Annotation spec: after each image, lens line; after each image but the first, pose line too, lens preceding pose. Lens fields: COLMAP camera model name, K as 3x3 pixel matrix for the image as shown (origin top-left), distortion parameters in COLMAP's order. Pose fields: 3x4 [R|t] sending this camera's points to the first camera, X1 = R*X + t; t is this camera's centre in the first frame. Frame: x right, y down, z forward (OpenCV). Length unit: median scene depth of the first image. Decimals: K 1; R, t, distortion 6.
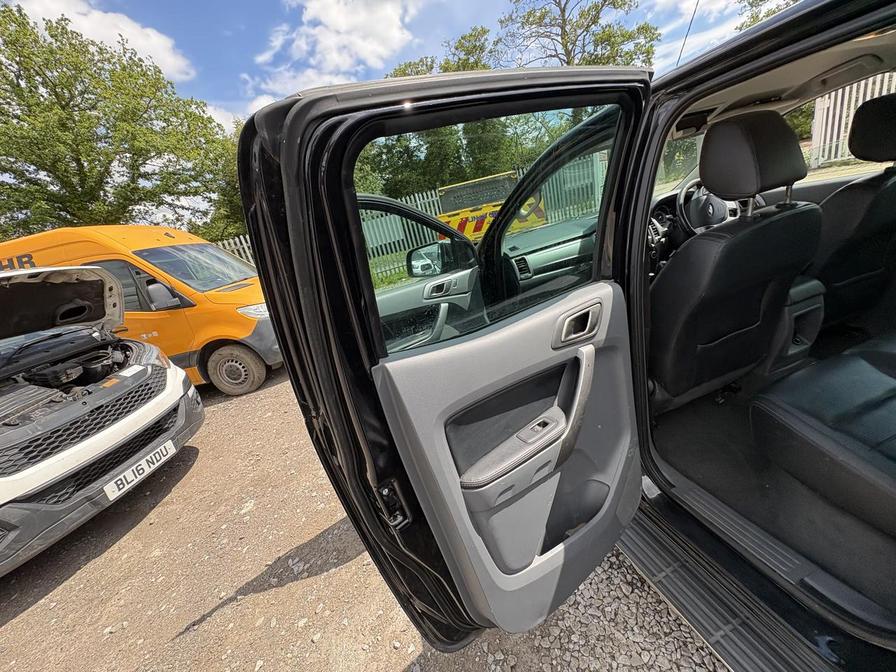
lens RADIAL K [[356.6, 0, 448.3], [0, 356.6, 339.6], [0, 0, 1]] dist [-0.000559, 0.000177]
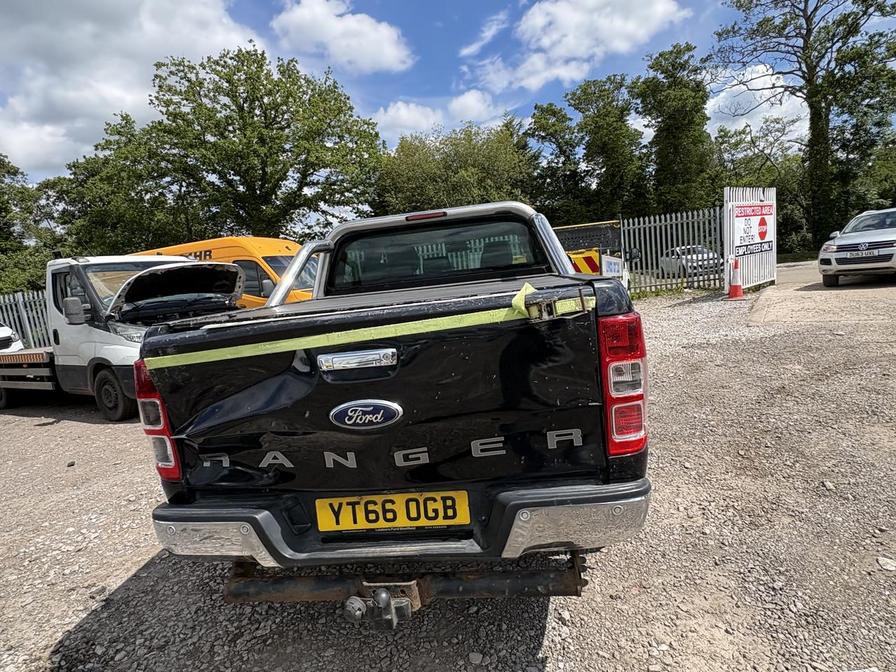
lens RADIAL K [[488.6, 0, 448.0], [0, 488.6, 336.0], [0, 0, 1]] dist [-0.001277, -0.000100]
pose [[0.911479, 0.183480, -0.368160, 0.922434], [-0.233742, 0.967496, -0.096520, 0.130172], [0.338484, 0.174030, 0.924739, -0.824357]]
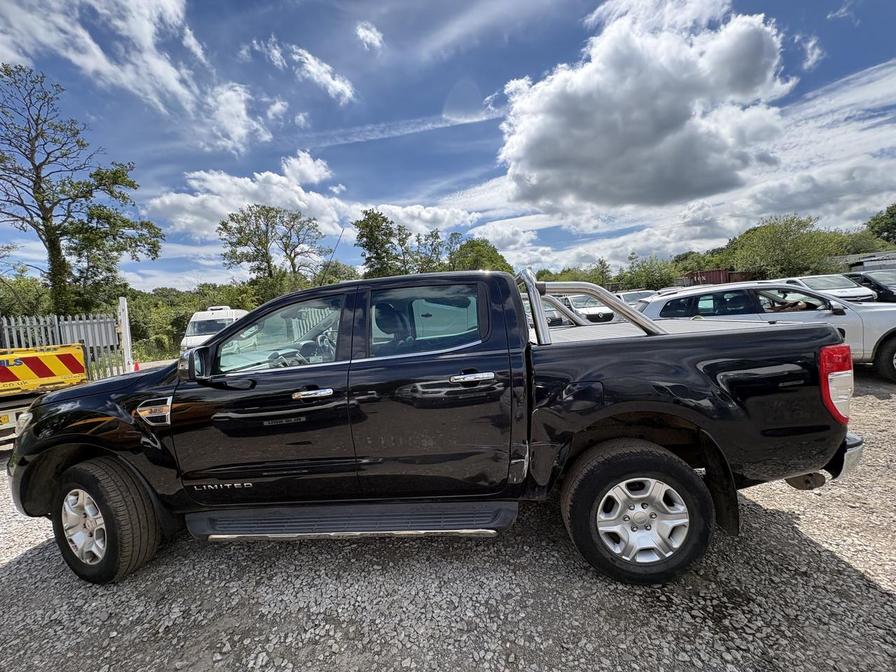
lens RADIAL K [[362.2, 0, 448.0], [0, 362.2, 336.0], [0, 0, 1]] dist [-0.003668, -0.000150]
pose [[0.371322, 0.153494, 0.915729, -0.421139], [0.303022, 0.912209, -0.275777, 0.134078], [-0.877666, 0.379888, 0.292211, -0.019973]]
